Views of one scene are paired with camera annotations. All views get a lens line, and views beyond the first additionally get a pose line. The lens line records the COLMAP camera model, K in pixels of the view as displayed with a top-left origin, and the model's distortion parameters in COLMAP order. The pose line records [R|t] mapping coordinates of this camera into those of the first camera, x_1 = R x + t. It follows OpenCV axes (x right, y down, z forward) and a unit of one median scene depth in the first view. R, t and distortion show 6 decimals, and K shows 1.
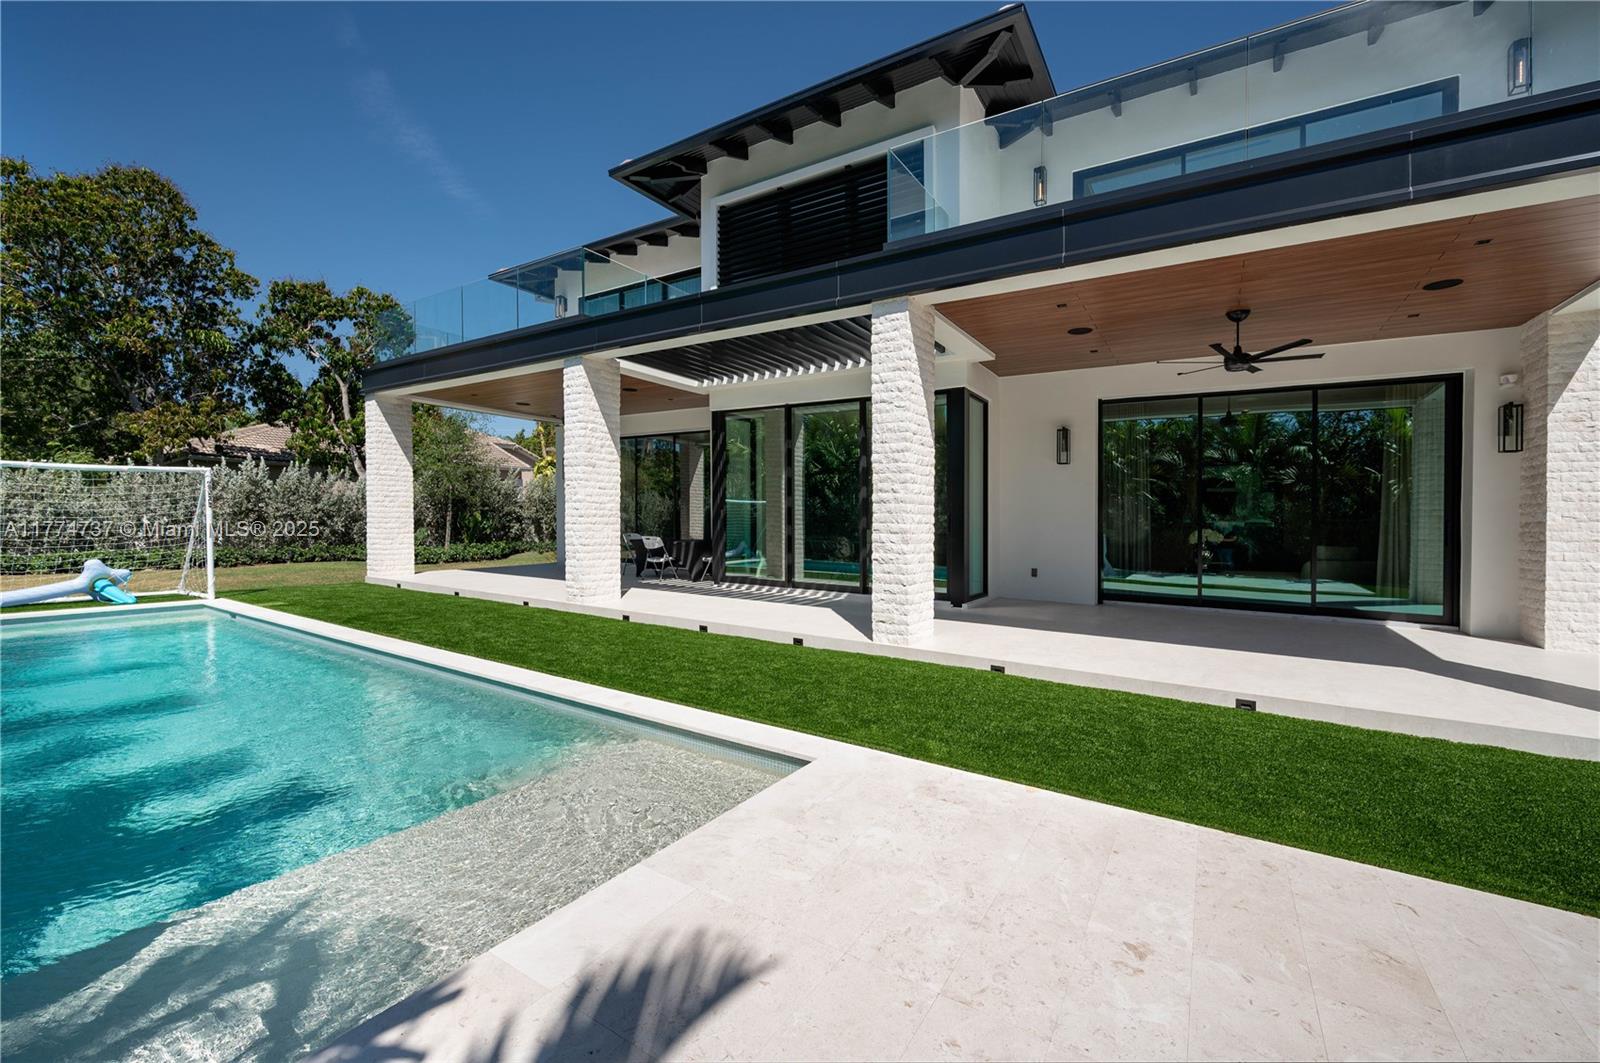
lens RADIAL K [[648.2, 0, 804.0], [0, 648.2, 533.0], [0, 0, 1]] dist [-0.000695, -0.000477]
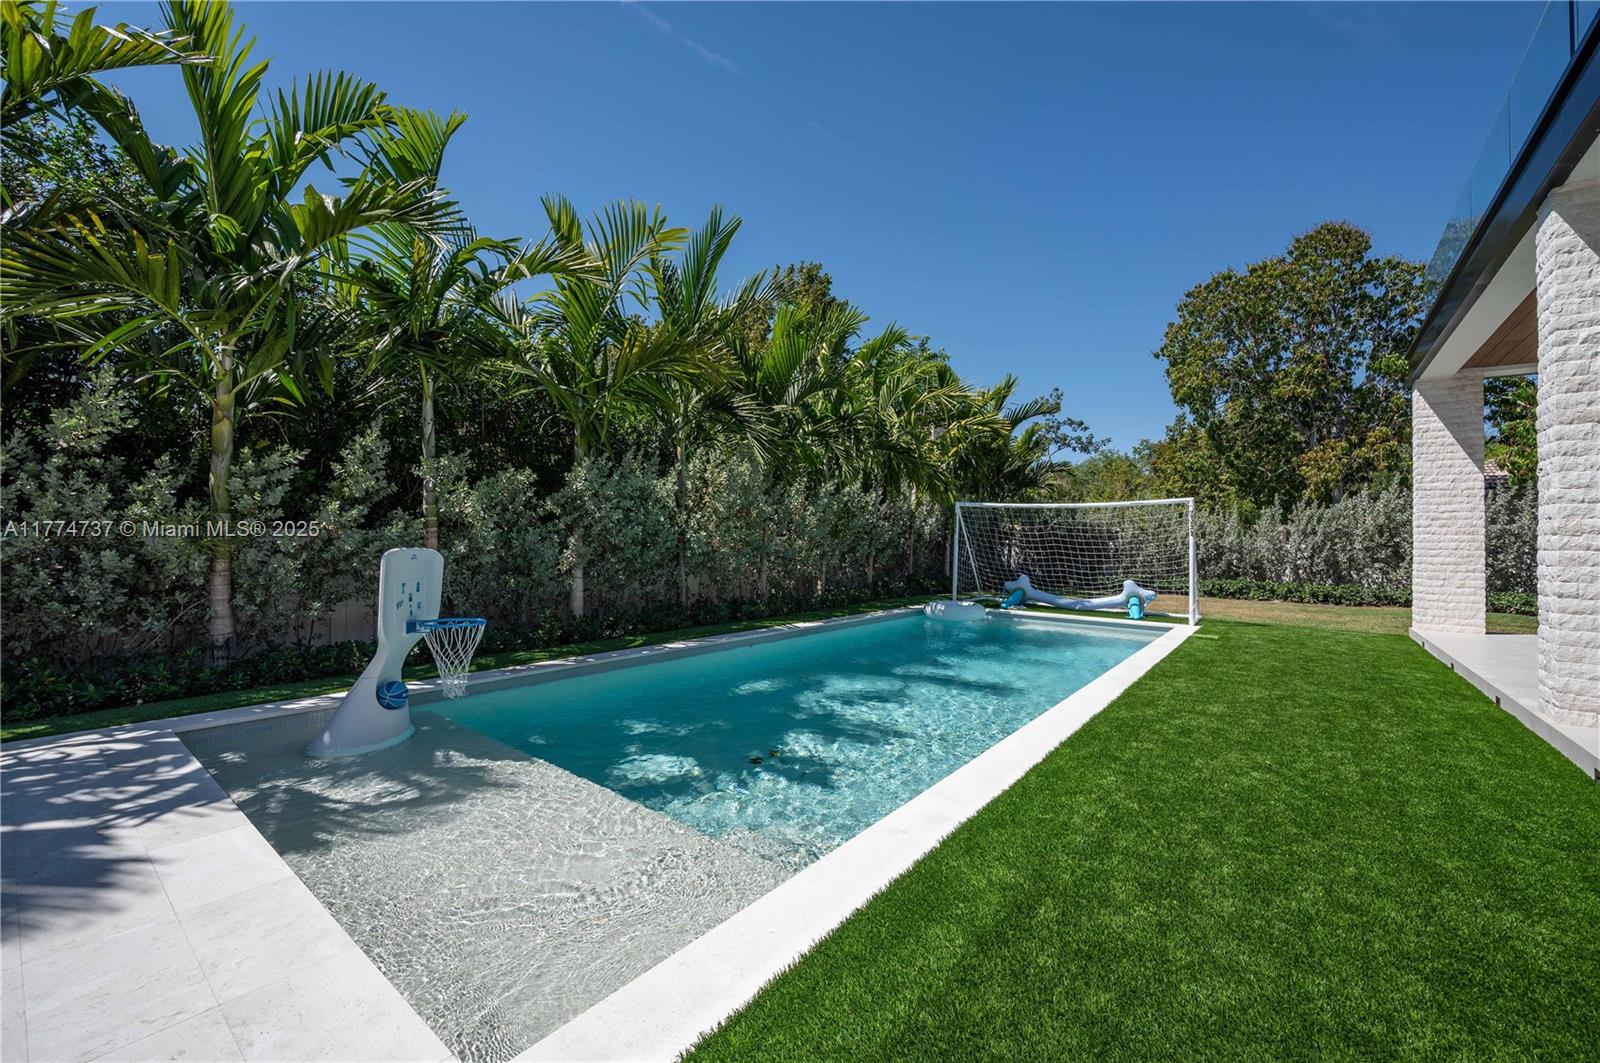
lens RADIAL K [[648.2, 0, 803.5], [0, 648.2, 520.2], [0, 0, 1]] dist [-0.000695, -0.000477]
pose [[-0.086527, -0.048566, -0.995065, 0.100108], [-0.042289, 0.998090, -0.045036, 0.005210], [0.995352, 0.038184, -0.088415, 0.283453]]
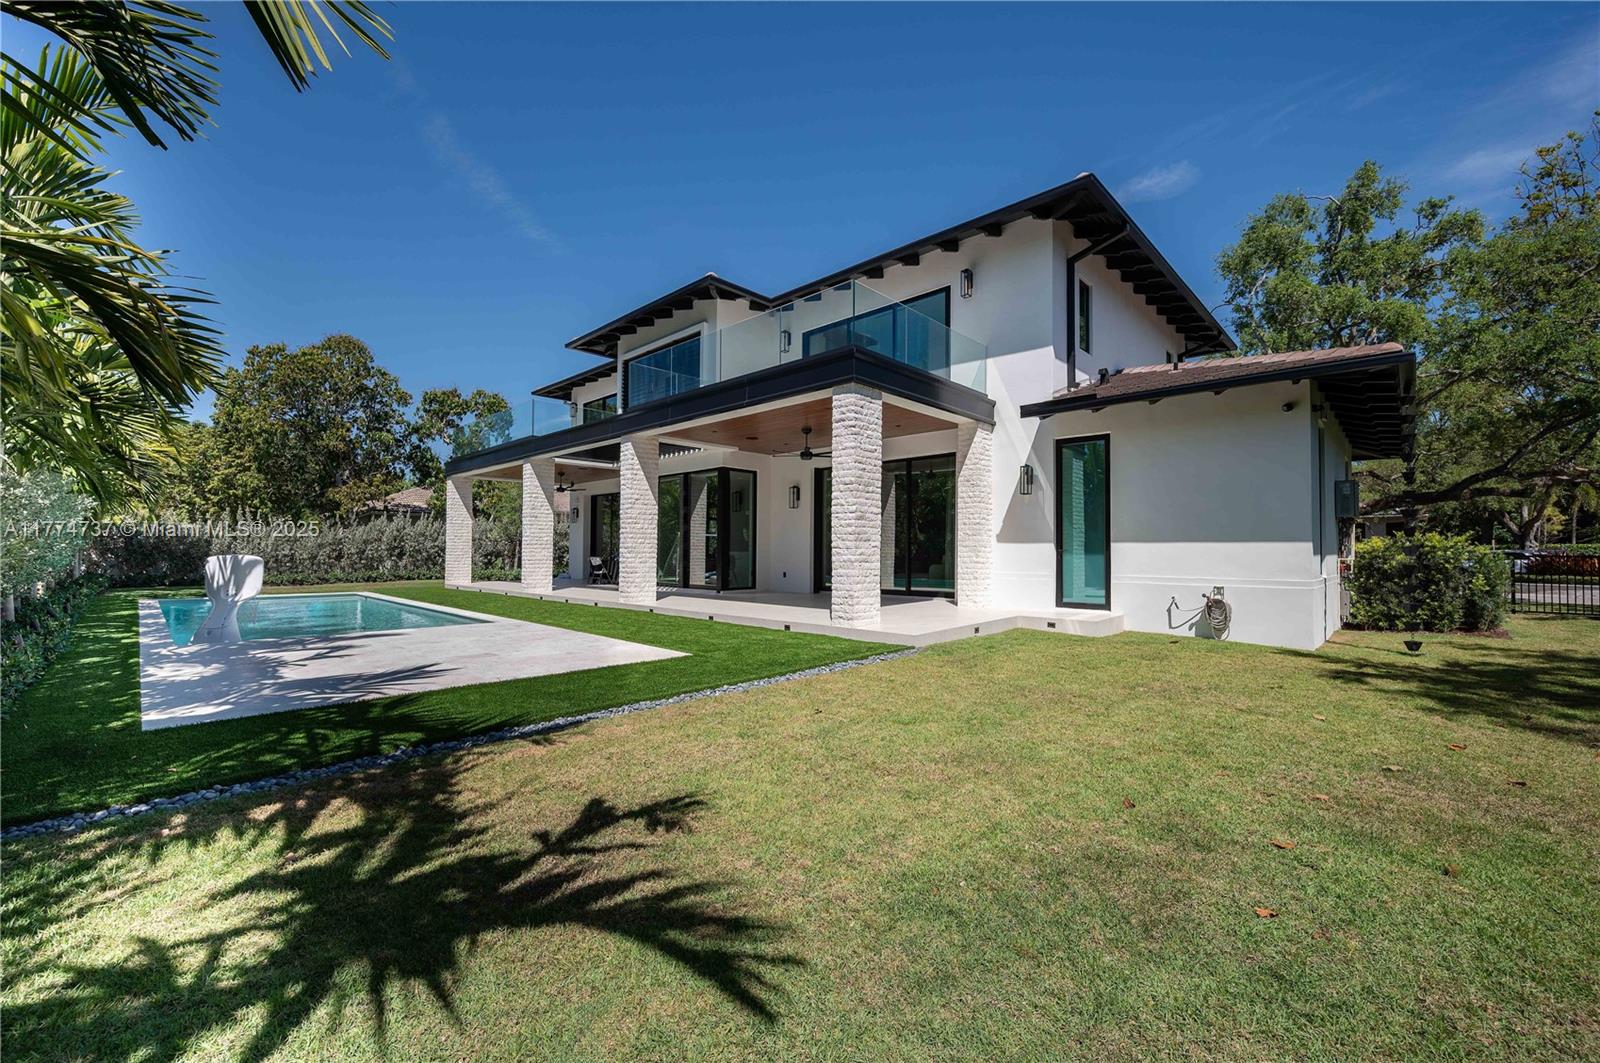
lens RADIAL K [[648.2, 0, 810.7], [0, 648.2, 528.1], [0, 0, 1]] dist [-0.000695, -0.000477]
pose [[0.981531, -0.023722, -0.189829, 0.460274], [0.012682, 0.998168, -0.059162, 0.026689], [0.190885, 0.055661, 0.980033, -0.376839]]
